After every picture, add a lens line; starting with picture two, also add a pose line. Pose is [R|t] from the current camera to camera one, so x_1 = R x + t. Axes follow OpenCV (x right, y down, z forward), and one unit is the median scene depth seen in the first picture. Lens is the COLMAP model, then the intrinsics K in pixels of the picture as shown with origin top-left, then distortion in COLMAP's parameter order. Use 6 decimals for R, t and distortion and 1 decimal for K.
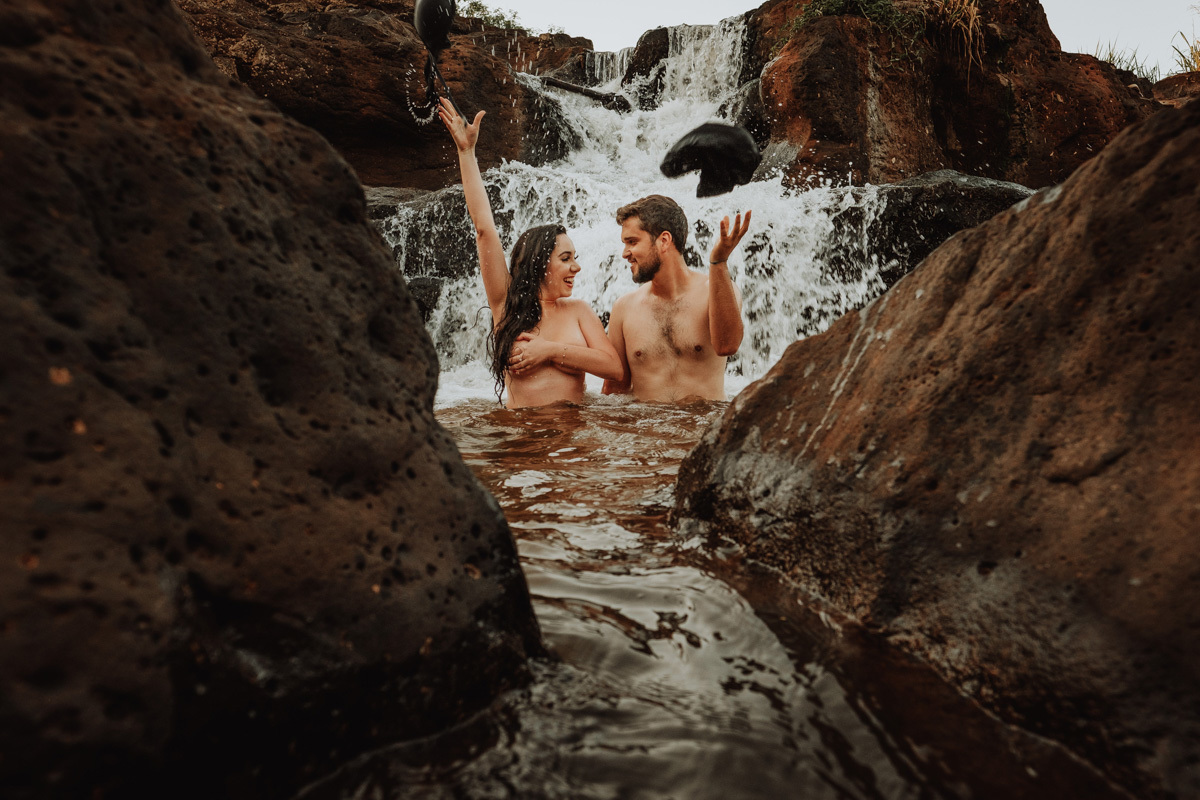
lens RADIAL K [[909.6, 0, 600.0], [0, 909.6, 400.0], [0, 0, 1]] dist [-0.004905, -0.001845]
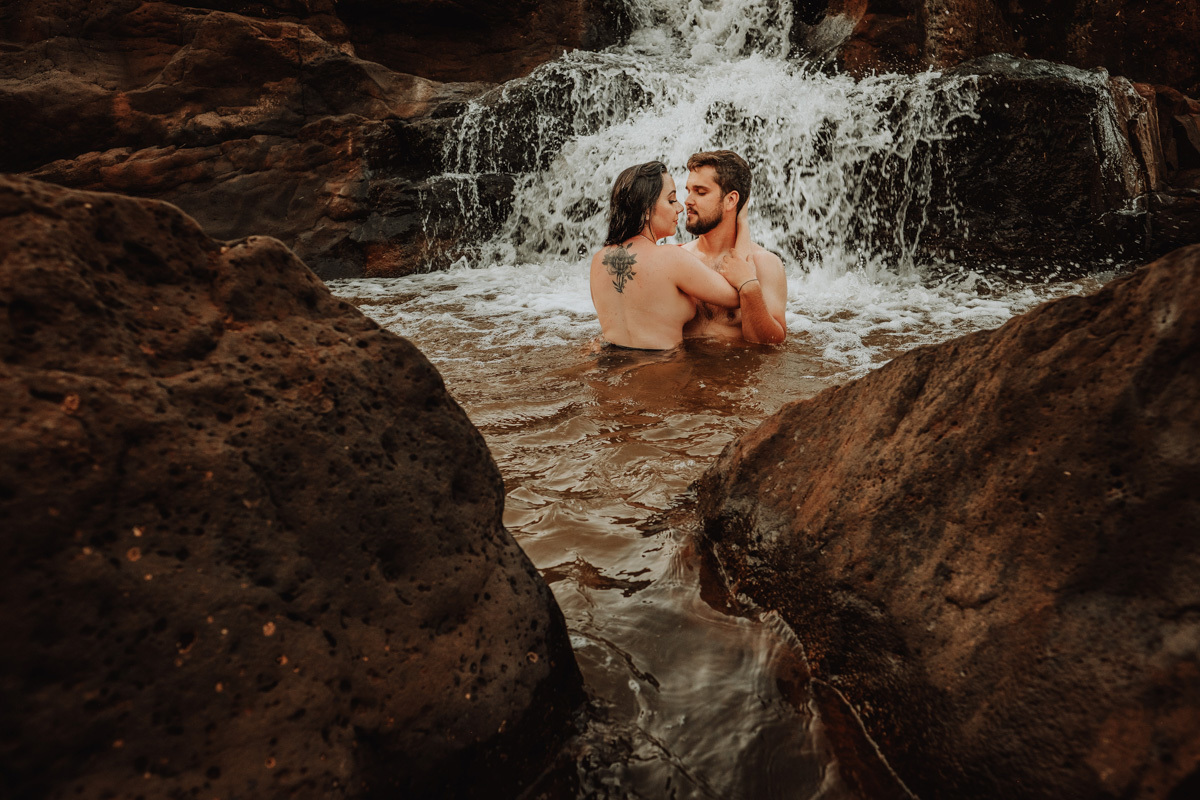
lens RADIAL K [[852.5, 0, 600.0], [0, 852.5, 400.0], [0, 0, 1]] dist [-0.007082, -0.001975]
pose [[0.996511, -0.009628, -0.082902, 0.077324], [0.025842, 0.980103, 0.196798, -0.439629], [0.079358, -0.198254, 0.976933, -0.221143]]
